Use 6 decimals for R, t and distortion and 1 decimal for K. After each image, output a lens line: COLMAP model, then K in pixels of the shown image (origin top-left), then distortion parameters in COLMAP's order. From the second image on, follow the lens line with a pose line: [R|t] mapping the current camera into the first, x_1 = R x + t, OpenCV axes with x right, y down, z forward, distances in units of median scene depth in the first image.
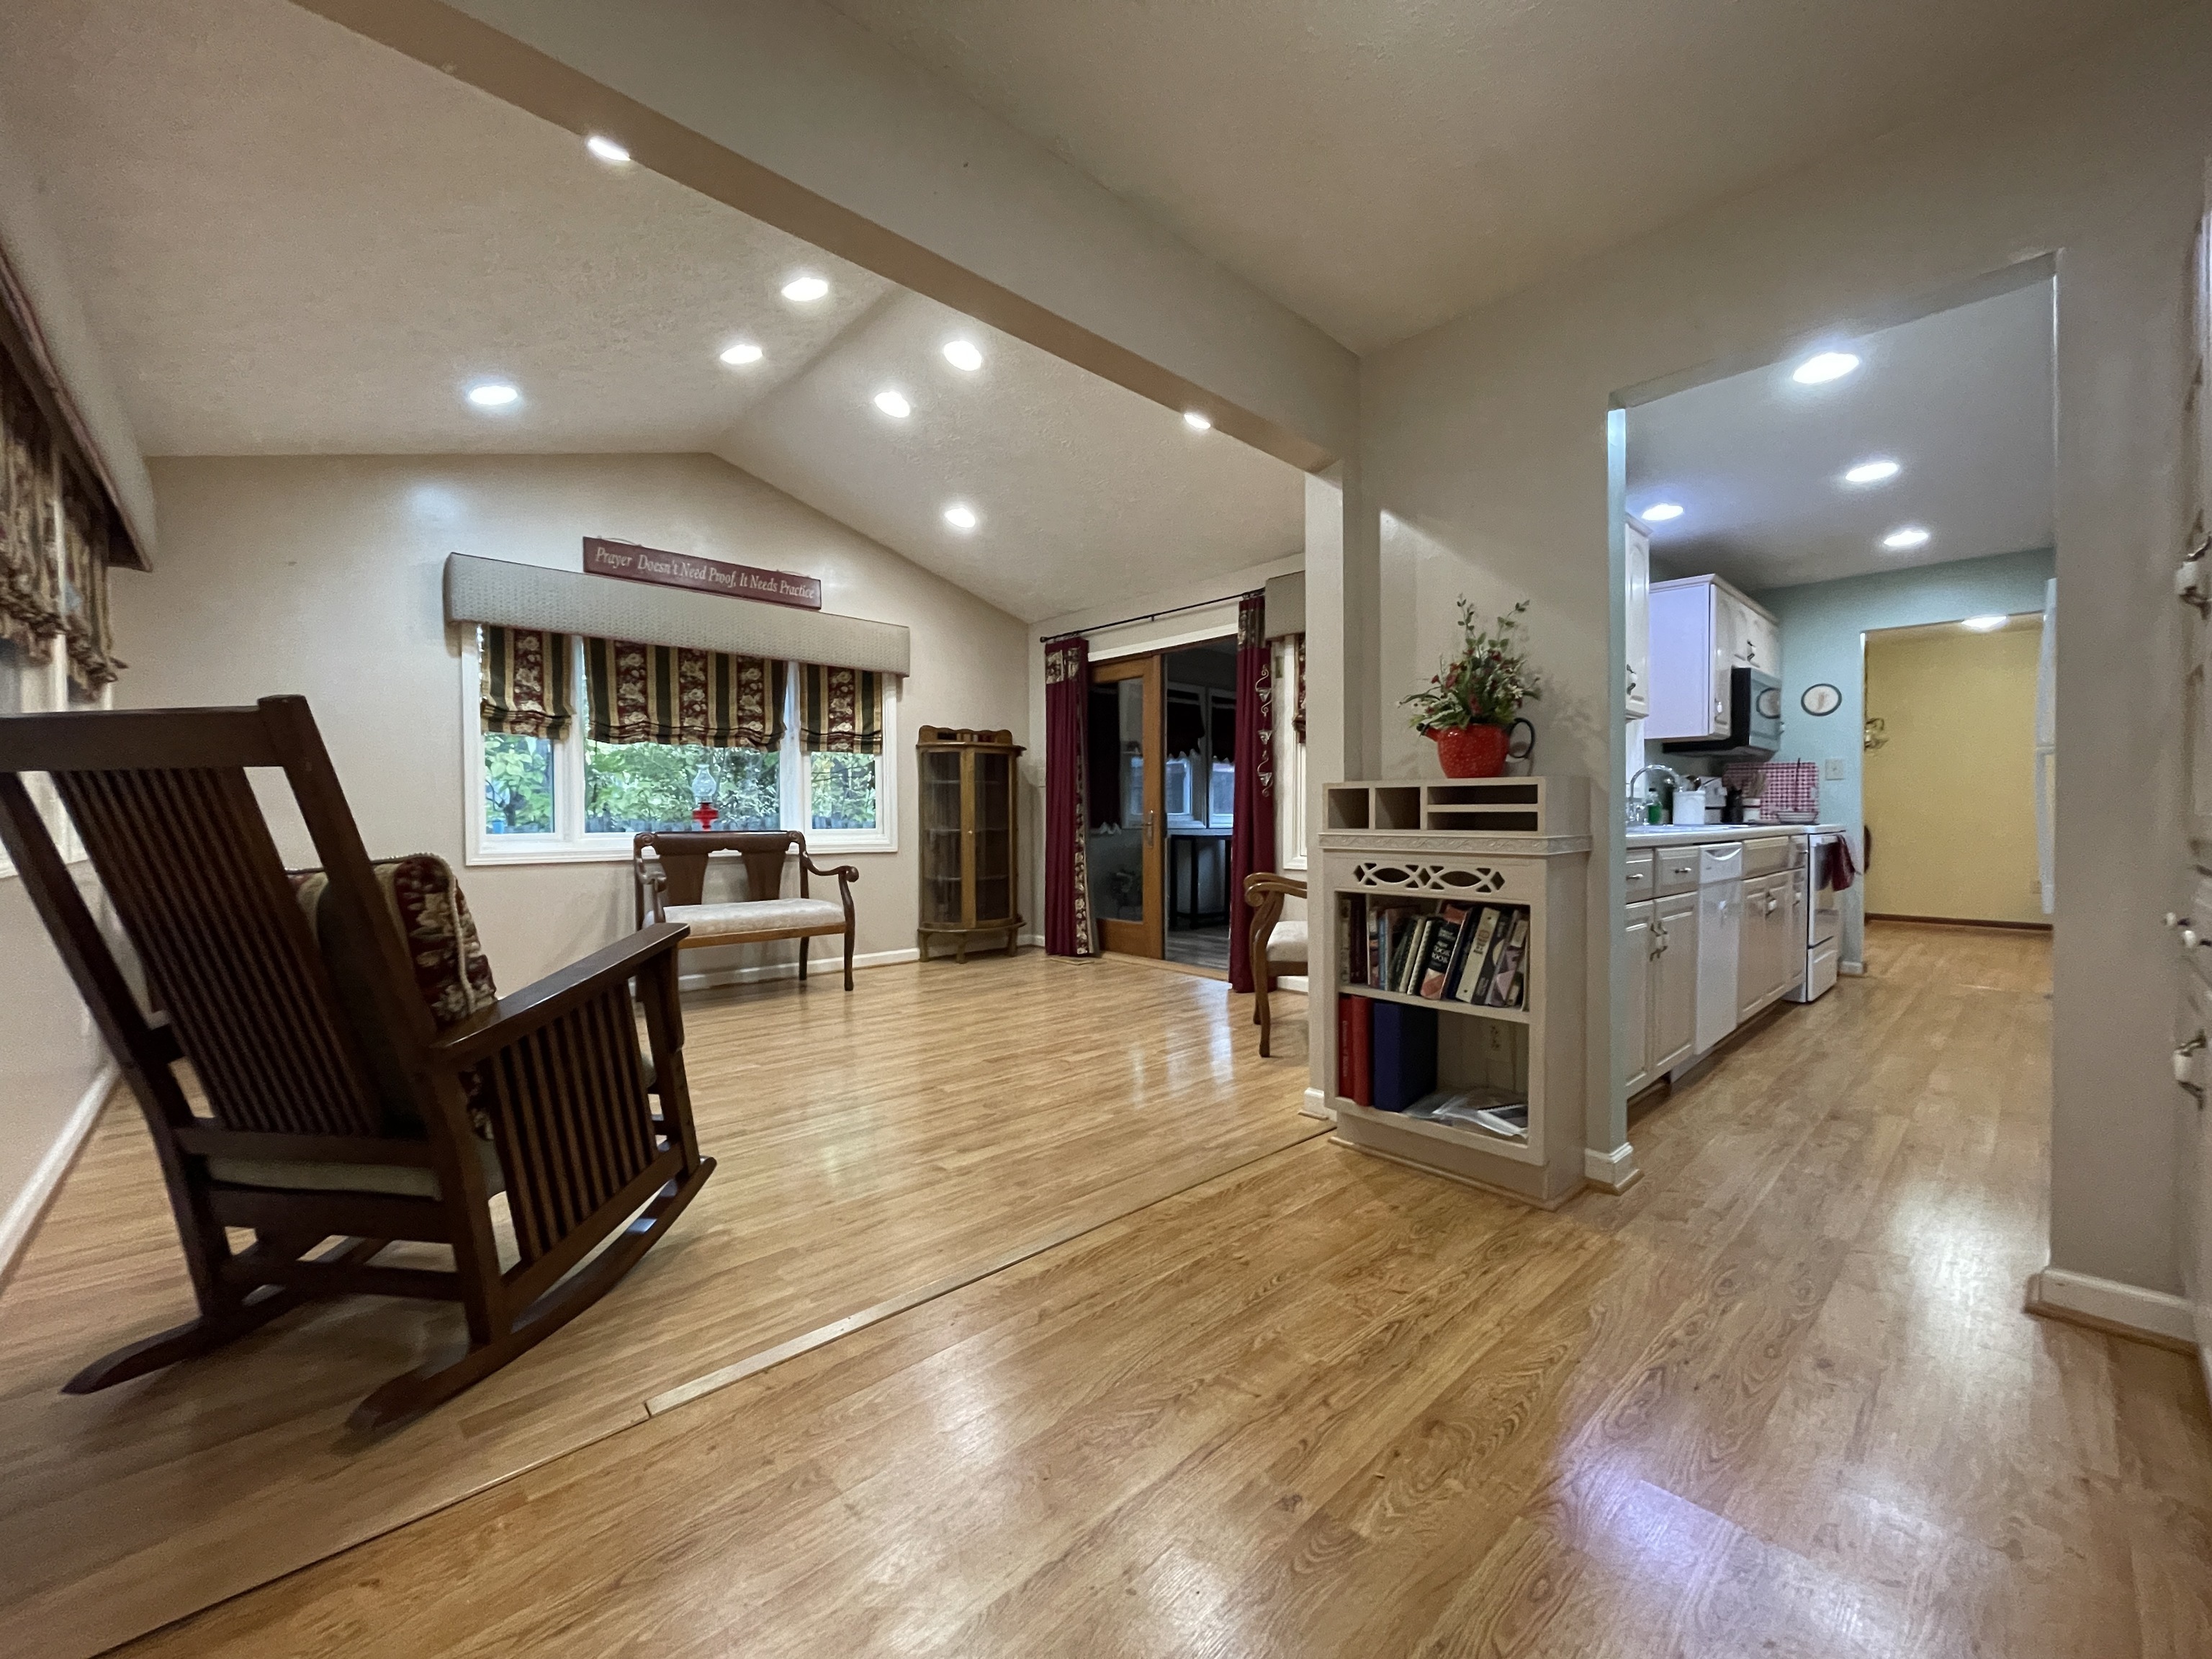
lens RADIAL K [[892.4, 0, 1097.0], [0, 892.4, 833.7], [0, 0, 1]] dist [0.000010, -0.000383]
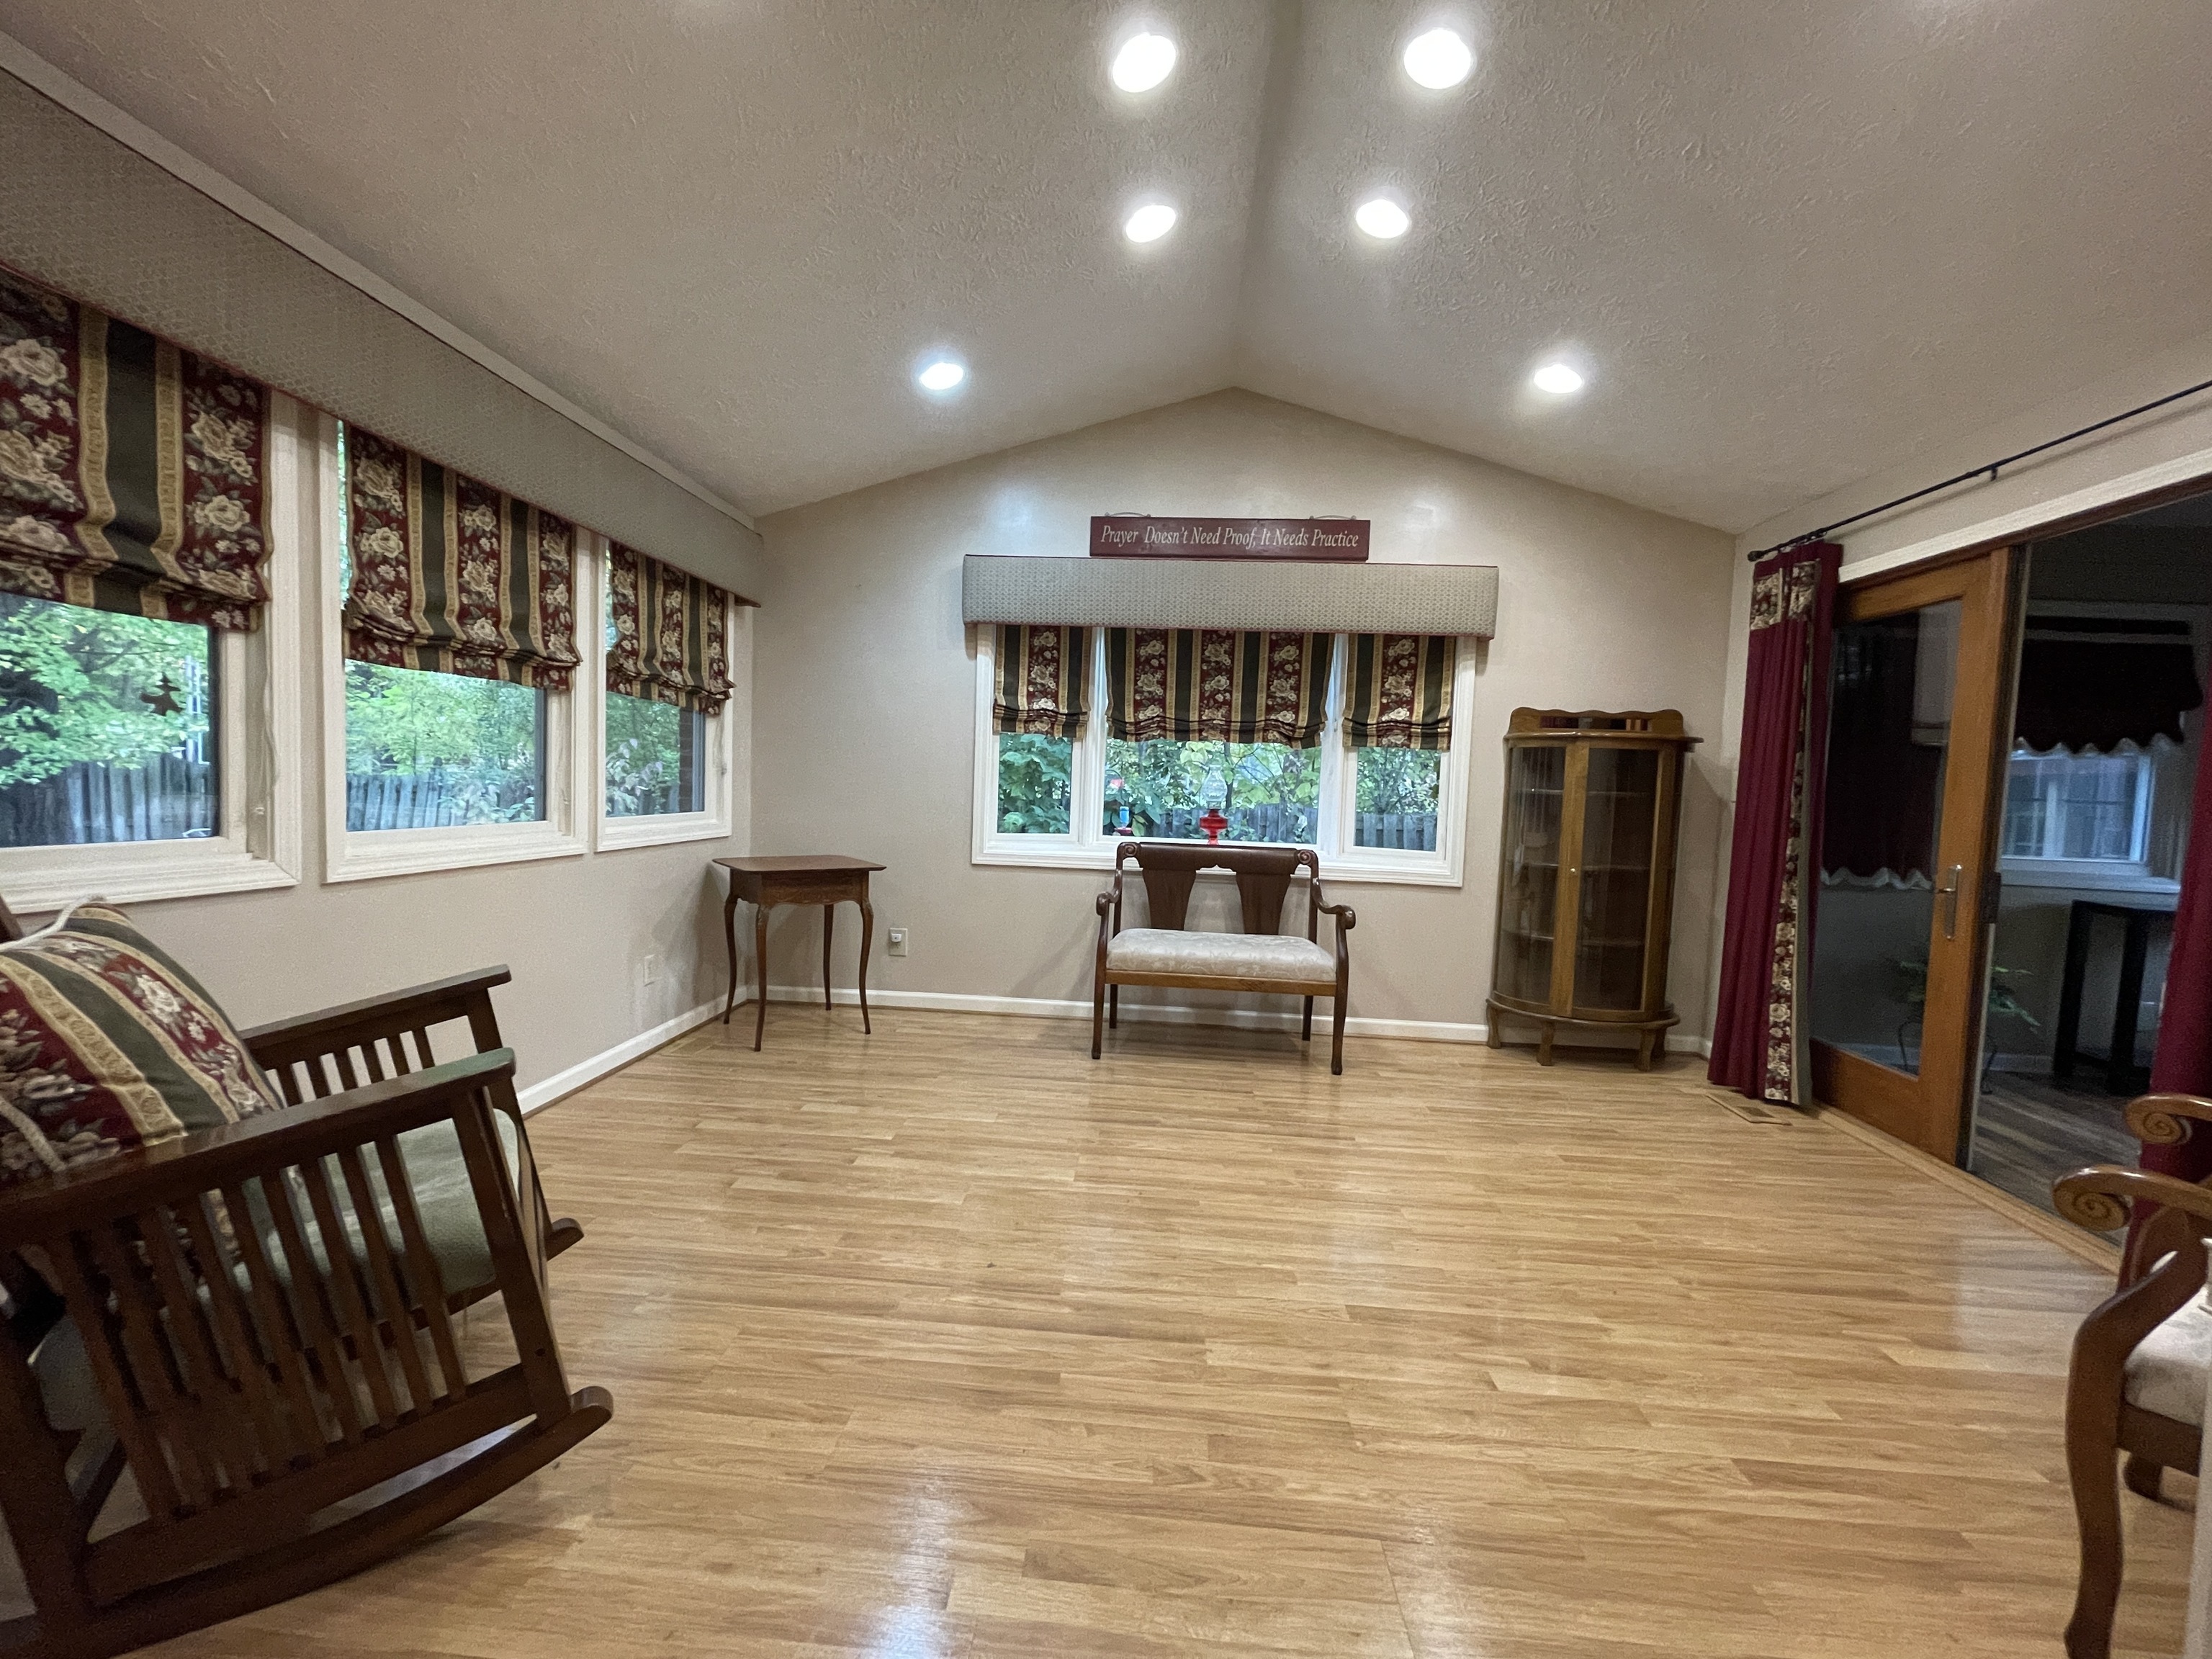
lens RADIAL K [[892.4, 0, 1094.5], [0, 892.4, 834.1], [0, 0, 1]] dist [0.000010, -0.000383]
pose [[0.679372, 0.071151, -0.730336, 0.124118], [-0.055287, 0.997422, 0.045742, -0.049947], [0.731708, 0.009303, 0.681555, 0.385002]]
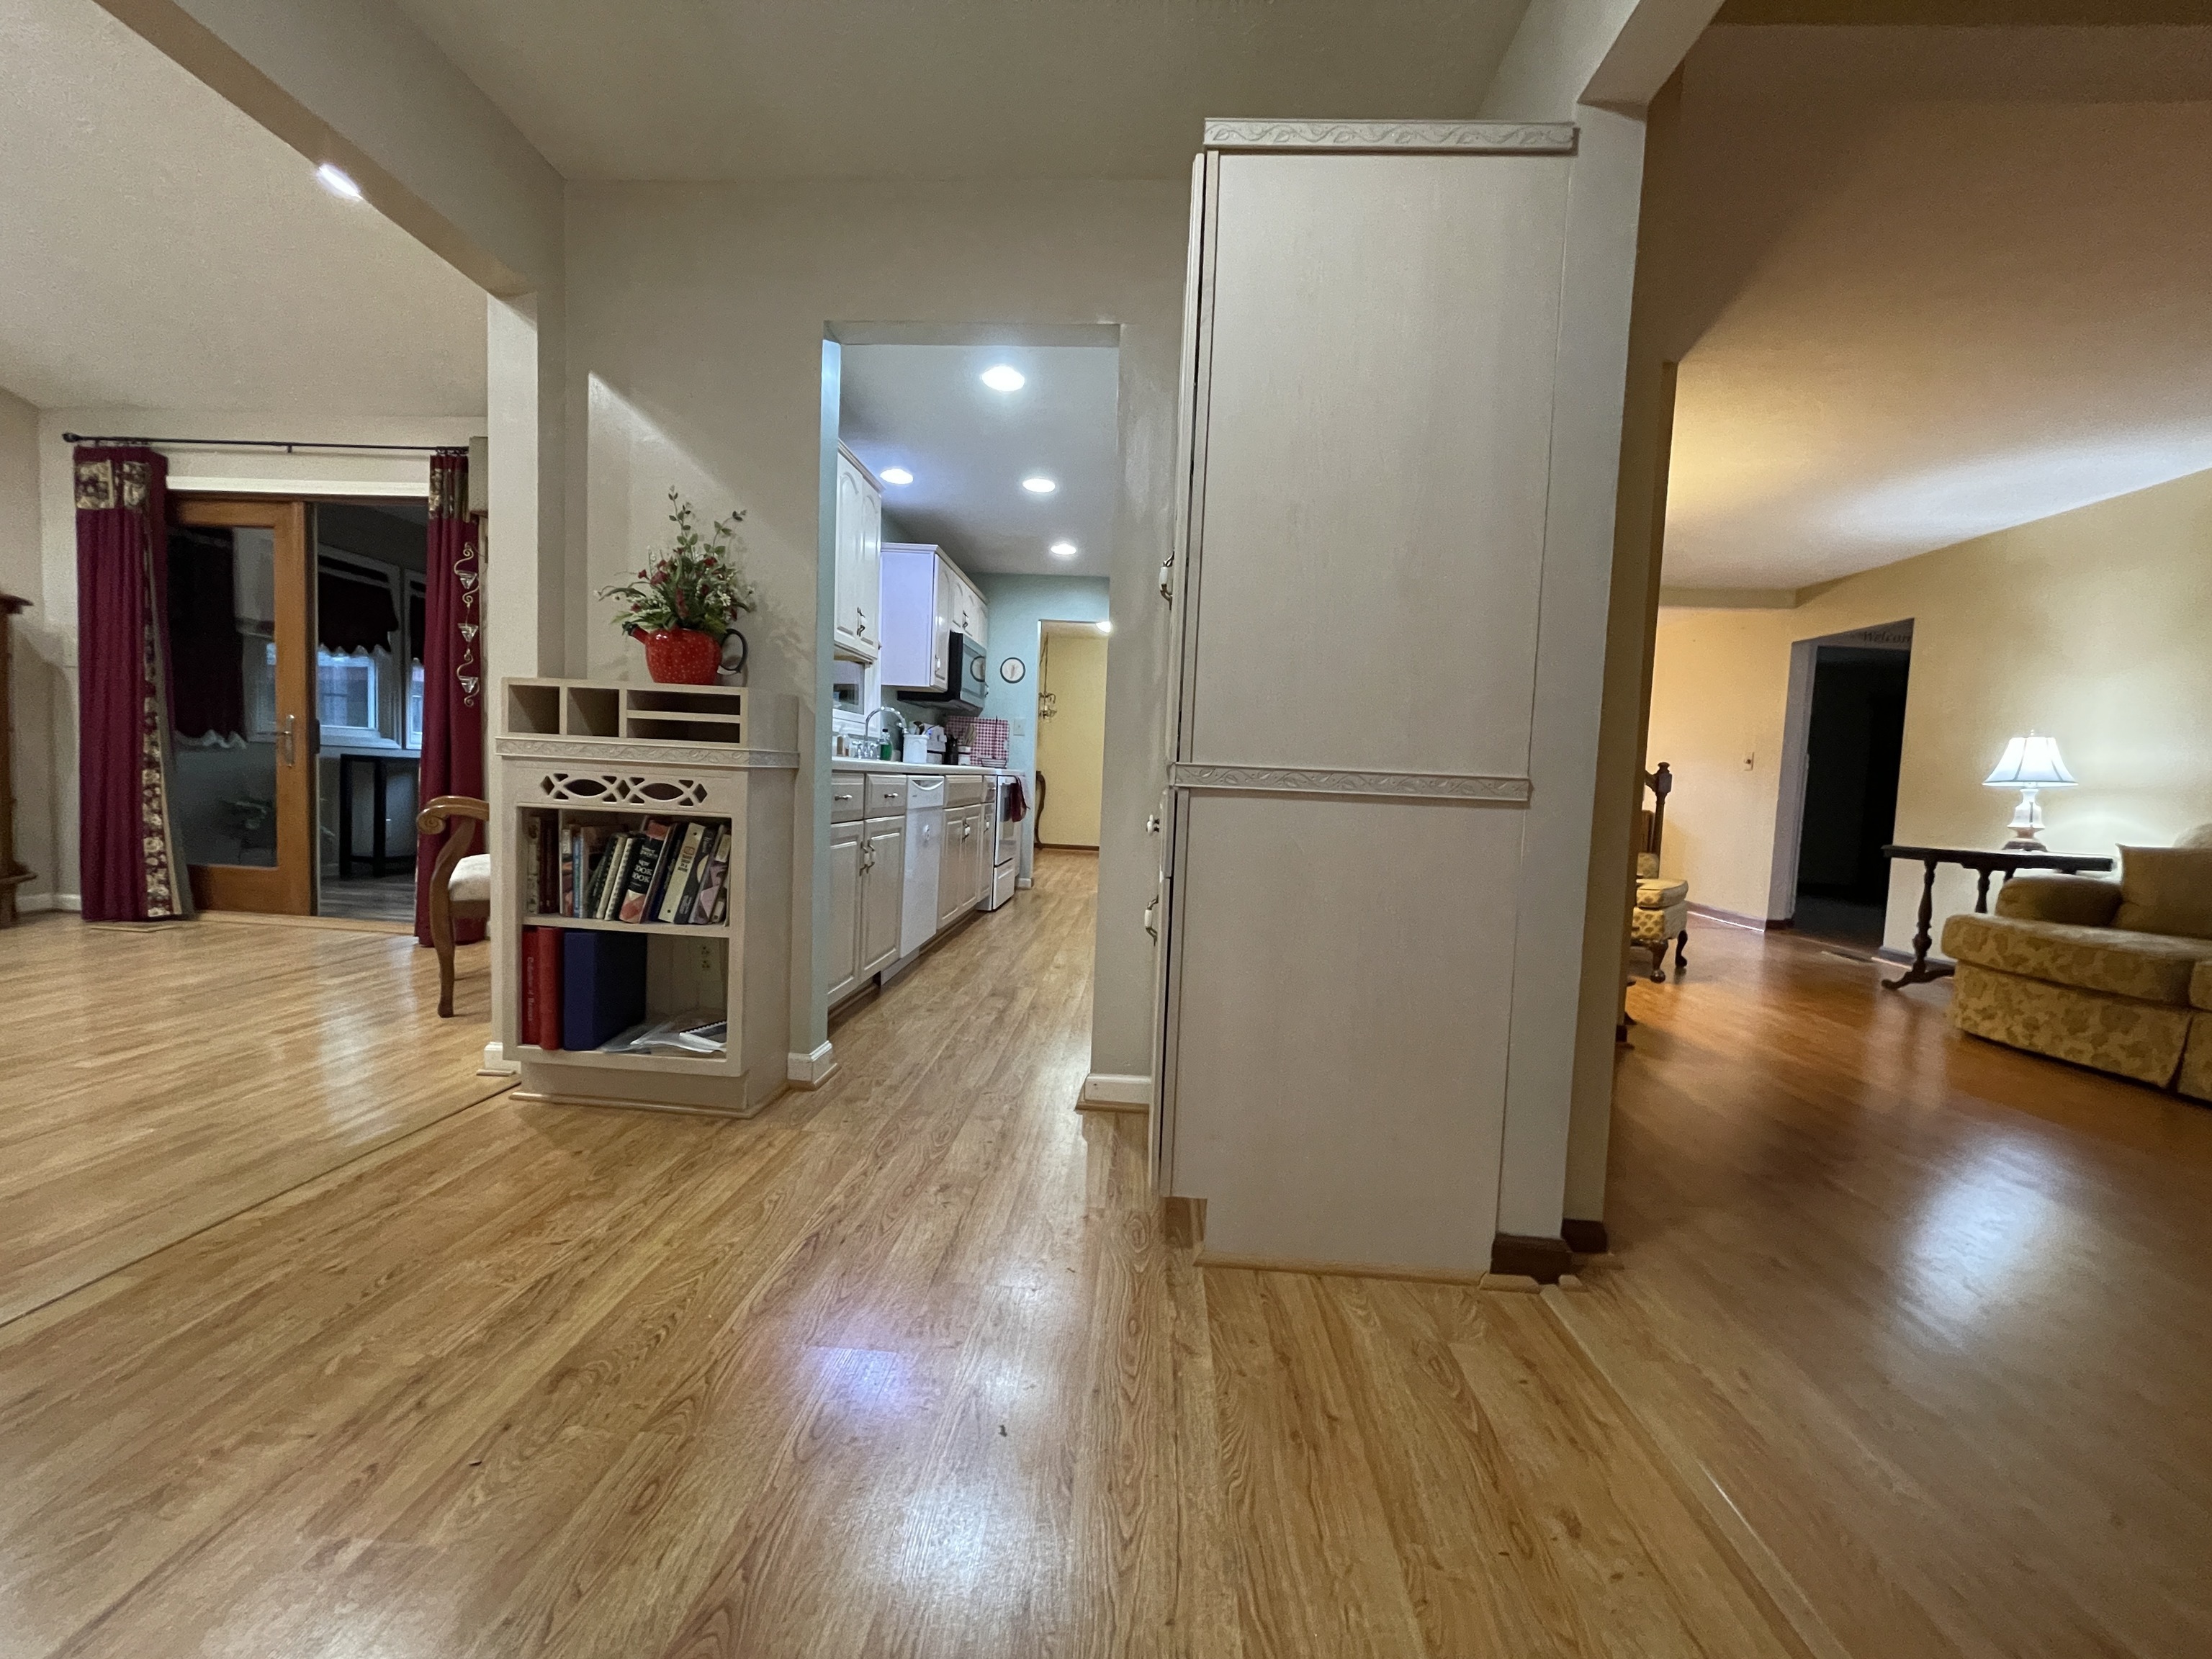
lens RADIAL K [[892.4, 0, 1100.7], [0, 892.4, 830.9], [0, 0, 1]] dist [0.000010, -0.000383]
pose [[0.724494, -0.005810, 0.689257, 0.048208], [-0.034392, 0.998414, 0.044566, 0.017525], [-0.688423, -0.055992, 0.723145, 0.002209]]
